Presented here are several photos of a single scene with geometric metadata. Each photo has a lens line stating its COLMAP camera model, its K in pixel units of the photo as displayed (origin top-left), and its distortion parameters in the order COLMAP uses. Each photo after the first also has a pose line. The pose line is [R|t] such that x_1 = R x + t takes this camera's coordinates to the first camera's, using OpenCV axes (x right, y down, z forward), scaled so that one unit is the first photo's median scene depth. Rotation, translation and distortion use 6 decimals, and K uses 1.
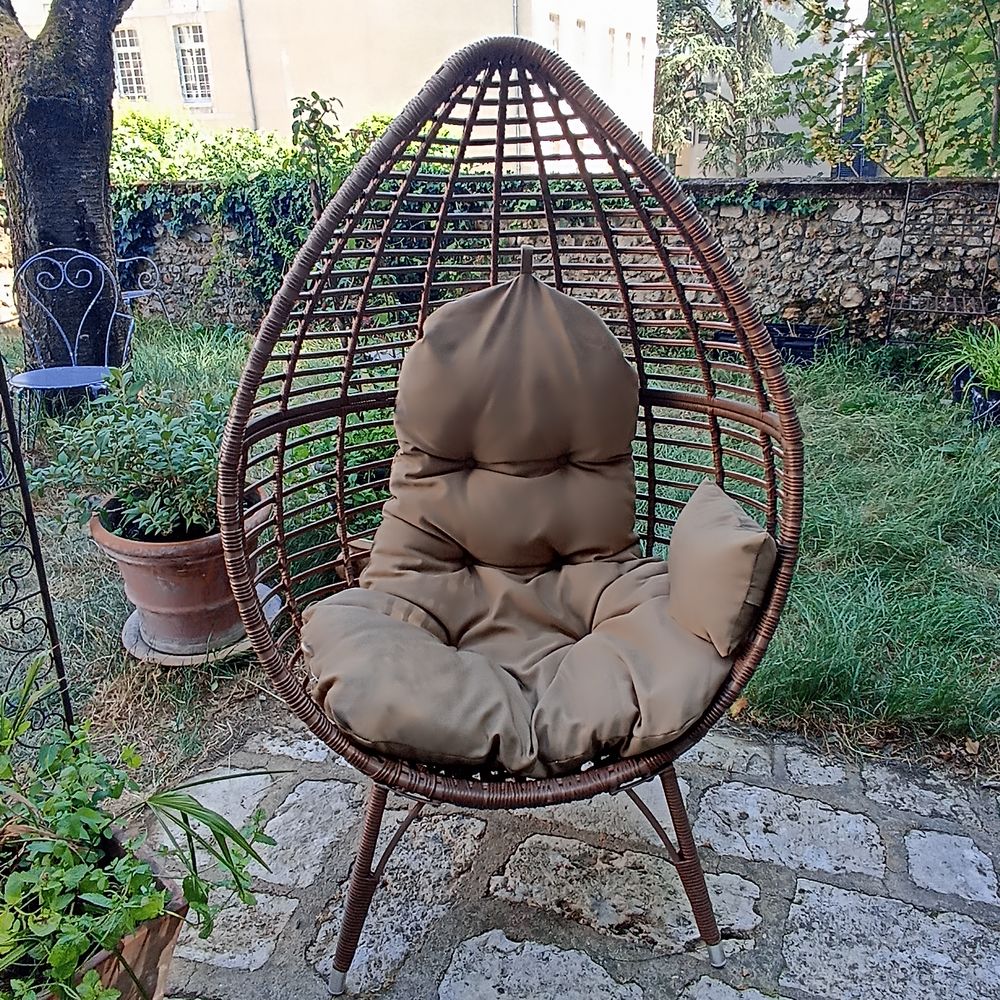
lens RADIAL K [[921.3, 0, 505.7], [0, 921.3, 482.2], [0, 0, 1]] dist [0.007934, -0.014347]
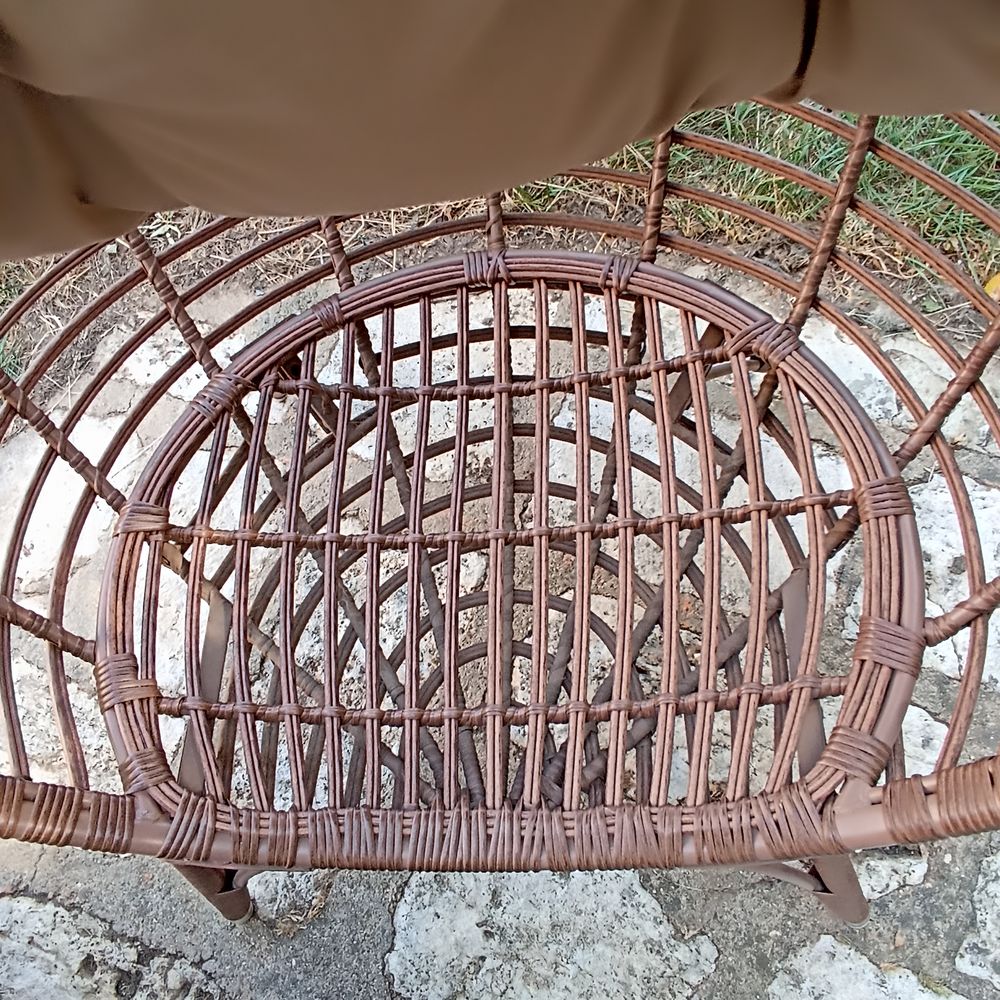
lens RADIAL K [[921.3, 0, 505.7], [0, 921.3, 482.2], [0, 0, 1]] dist [0.007934, -0.014347]
pose [[0.990742, 0.025415, -0.133358, 0.072278], [0.087356, 0.632588, 0.769546, -0.115139], [0.103919, -0.774071, 0.624512, 0.737623]]
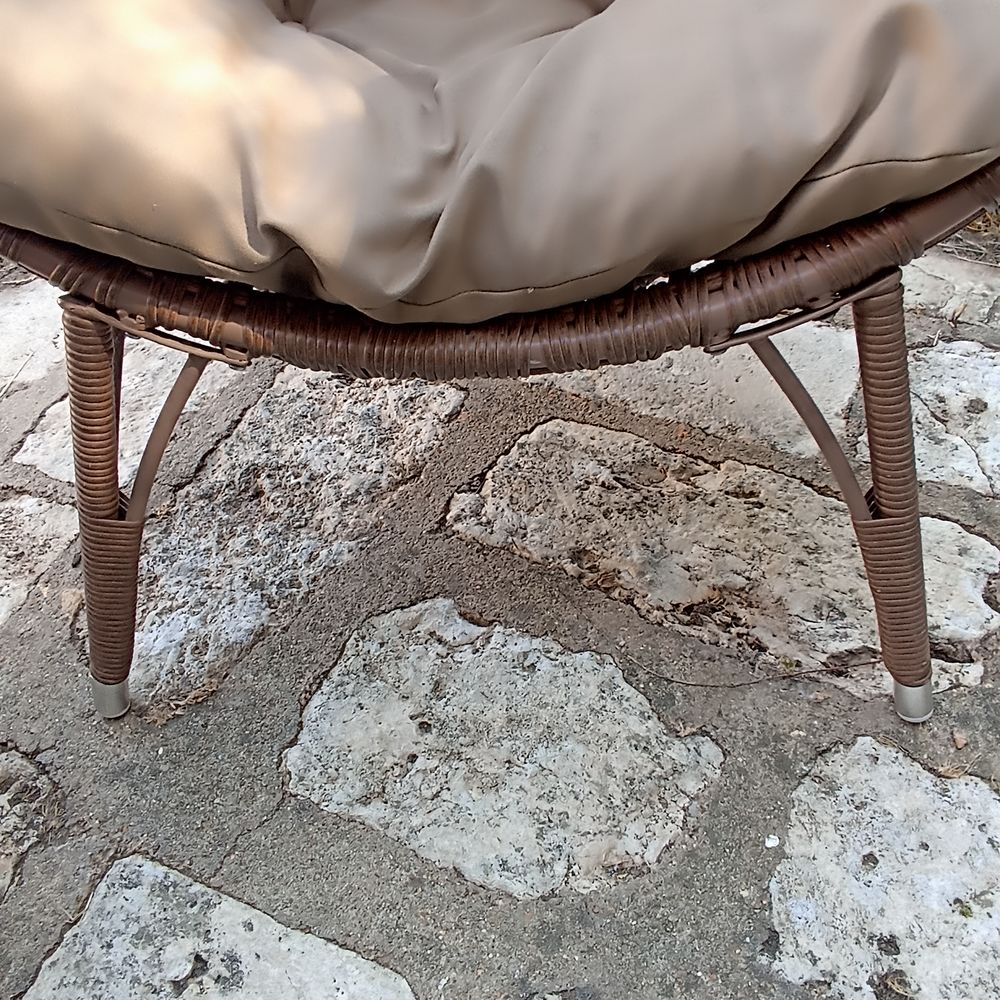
lens RADIAL K [[921.3, 0, 505.7], [0, 921.3, 482.2], [0, 0, 1]] dist [0.007934, -0.014347]
pose [[0.990010, 0.062119, -0.126578, 0.078672], [0.001697, 0.892406, 0.451230, 0.190066], [0.140989, -0.446937, 0.883385, 0.554320]]
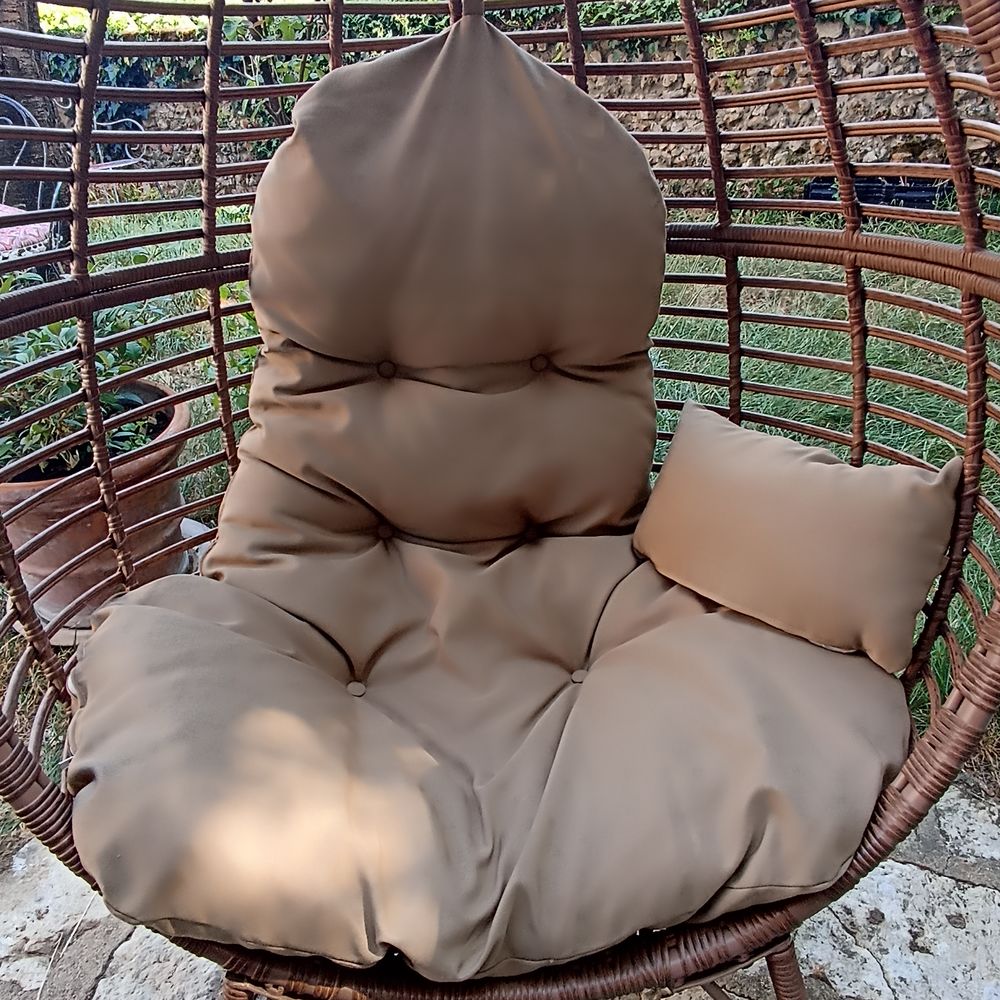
lens RADIAL K [[921.3, 0, 505.7], [0, 921.3, 482.2], [0, 0, 1]] dist [0.007934, -0.014347]
pose [[0.997498, -0.008742, -0.070146, 0.056164], [0.017187, 0.992540, 0.120703, -0.016491], [0.068568, -0.121606, 0.990207, 0.429323]]
